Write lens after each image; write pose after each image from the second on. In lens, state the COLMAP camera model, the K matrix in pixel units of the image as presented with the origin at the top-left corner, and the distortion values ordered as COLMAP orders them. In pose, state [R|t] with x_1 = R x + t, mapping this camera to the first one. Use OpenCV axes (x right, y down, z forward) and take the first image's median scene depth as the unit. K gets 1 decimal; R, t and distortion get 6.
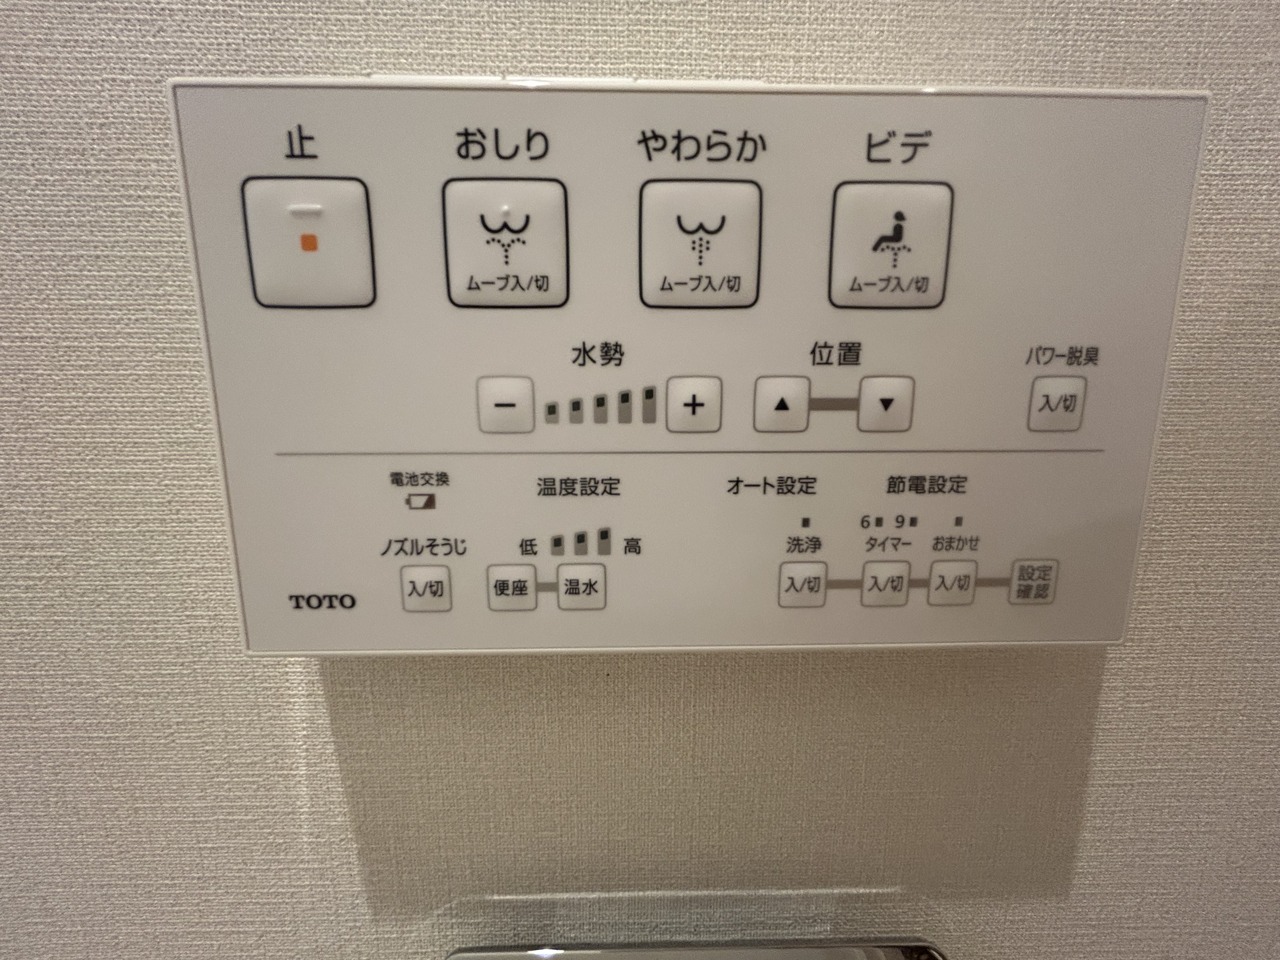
lens RADIAL K [[519.4, 0, 639.5], [0, 519.4, 479.8], [0, 0, 1]] dist [-0.001845, 0.001270]
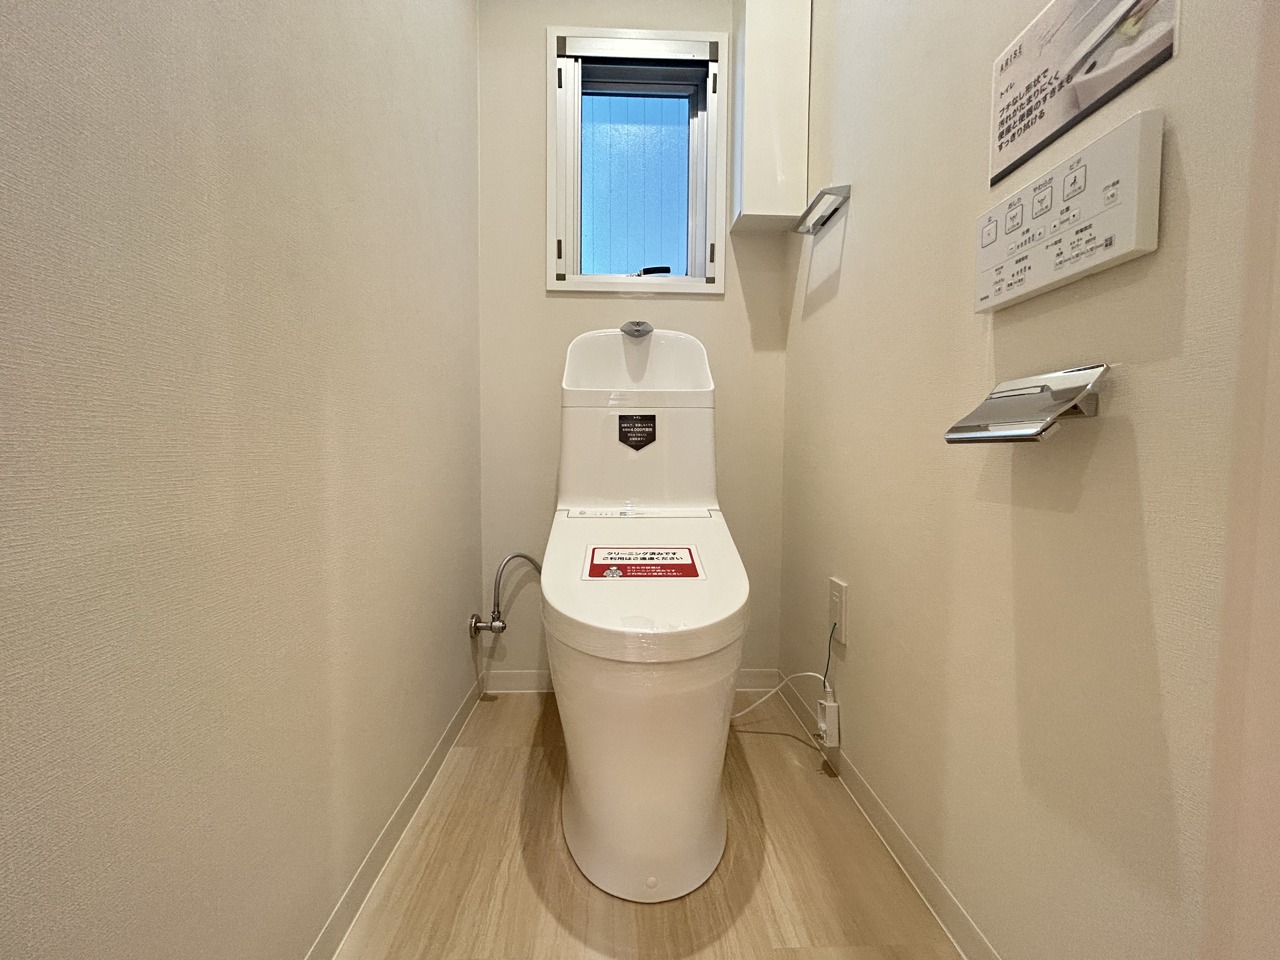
lens RADIAL K [[519.4, 0, 635.3], [0, 519.4, 469.3], [0, 0, 1]] dist [-0.001845, 0.001270]
pose [[0.011441, 0.027792, -0.999548, 5.050875], [-0.173459, 0.984514, 0.025388, 2.600206], [0.984775, 0.173090, 0.016085, -2.493005]]
